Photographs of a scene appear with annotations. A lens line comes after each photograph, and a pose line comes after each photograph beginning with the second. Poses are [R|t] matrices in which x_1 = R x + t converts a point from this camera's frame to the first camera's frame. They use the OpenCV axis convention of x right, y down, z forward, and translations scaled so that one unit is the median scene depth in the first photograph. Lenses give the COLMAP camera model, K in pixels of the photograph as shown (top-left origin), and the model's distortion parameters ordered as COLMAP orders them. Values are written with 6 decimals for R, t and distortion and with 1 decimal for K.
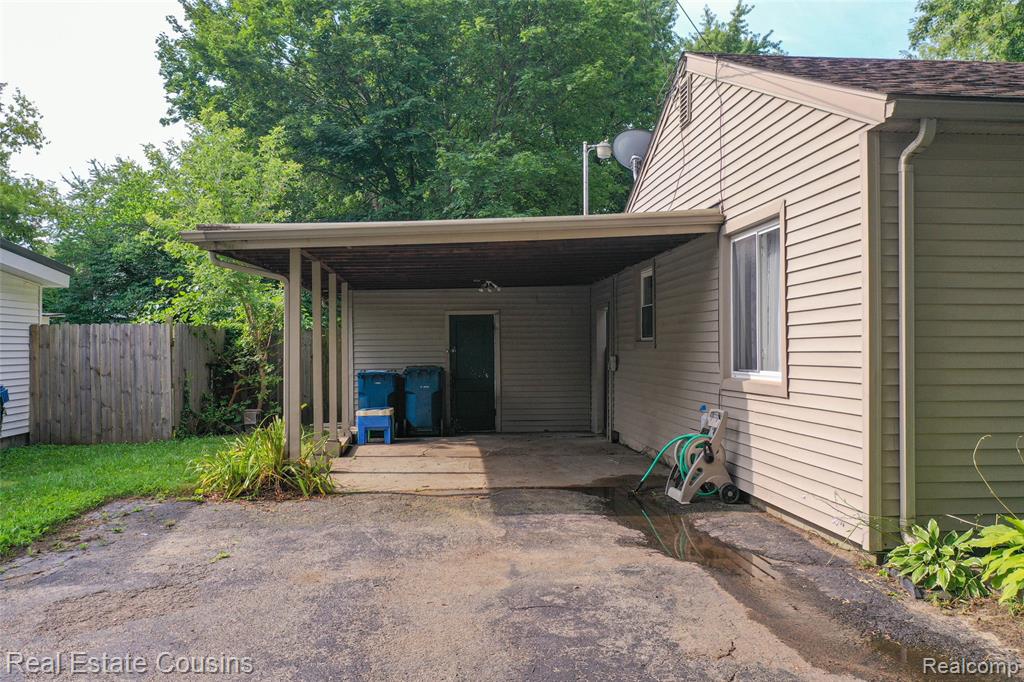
lens RADIAL K [[814.9, 0, 512.0], [0, 814.9, 341.0], [0, 0, 1]] dist [0.003610, 0.003962]
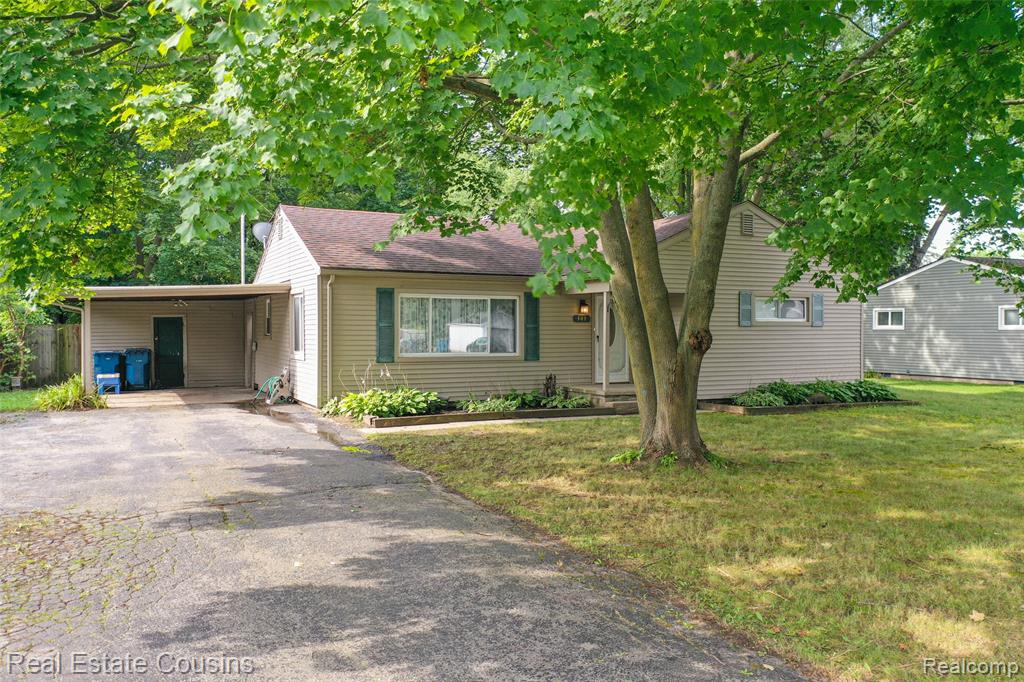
lens RADIAL K [[814.9, 0, 512.0], [0, 814.9, 341.0], [0, 0, 1]] dist [0.003610, 0.003962]
pose [[0.929925, -0.003548, 0.367733, -0.010989], [-0.007024, 0.999600, 0.027407, -0.038958], [-0.367683, -0.028069, 0.929528, -0.910563]]
